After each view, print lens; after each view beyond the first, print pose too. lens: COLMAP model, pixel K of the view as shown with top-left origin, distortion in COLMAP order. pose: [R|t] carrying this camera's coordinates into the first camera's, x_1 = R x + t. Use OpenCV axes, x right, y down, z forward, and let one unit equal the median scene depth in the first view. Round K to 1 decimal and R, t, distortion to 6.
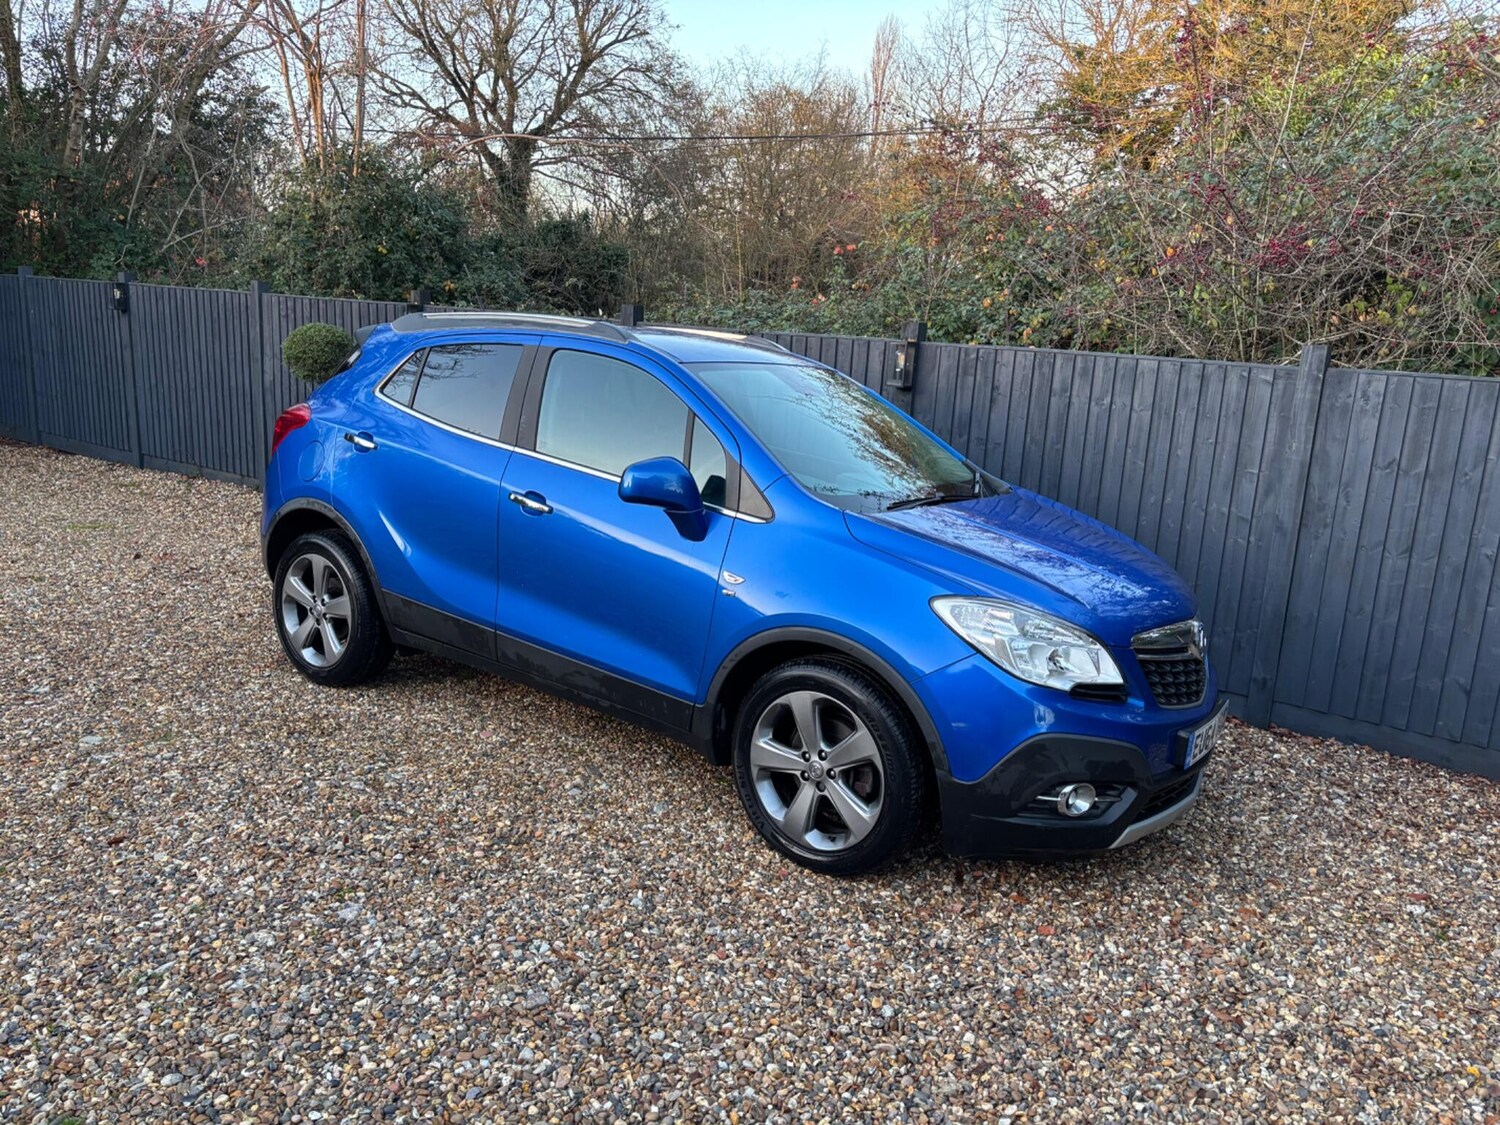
lens RADIAL K [[1136.6, 0, 744.9], [0, 1136.6, 561.6], [0, 0, 1]] dist [0.042281, -0.036897]
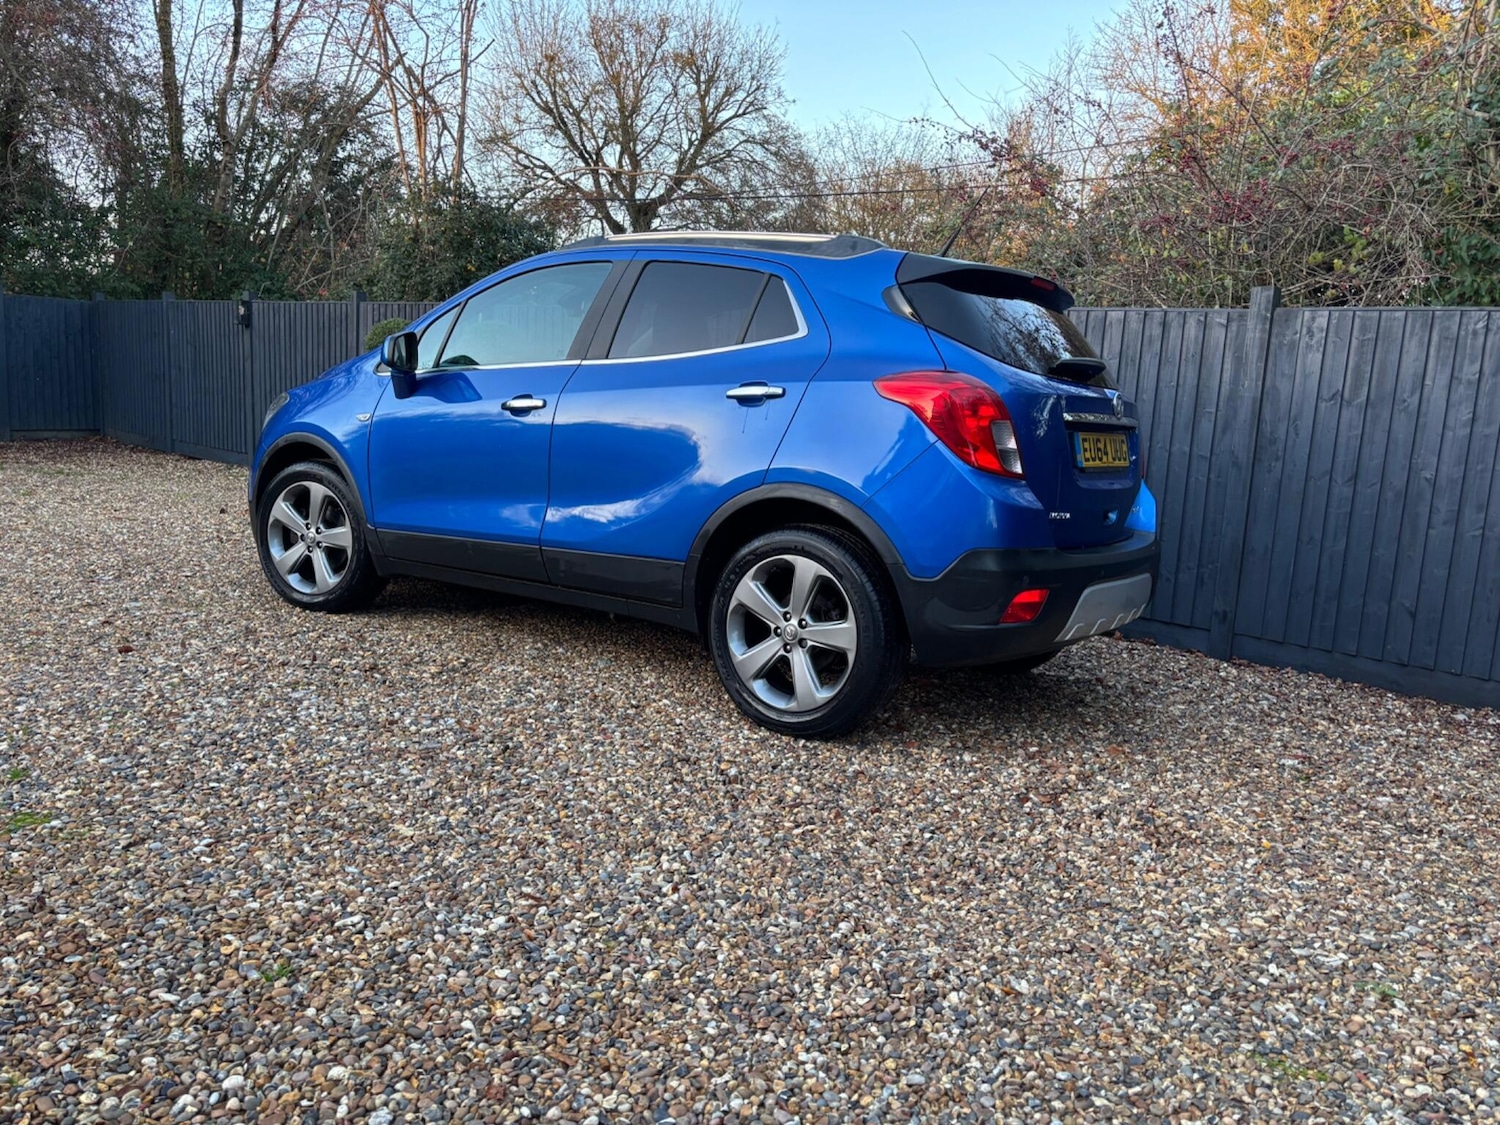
lens RADIAL K [[1136.6, 0, 766.0], [0, 1136.6, 566.7], [0, 0, 1]] dist [0.042281, -0.036897]
pose [[0.994833, 0.021282, -0.099269, 0.146742], [-0.028009, 0.997368, -0.066872, 0.146892], [0.097584, 0.069307, 0.992811, -0.071426]]
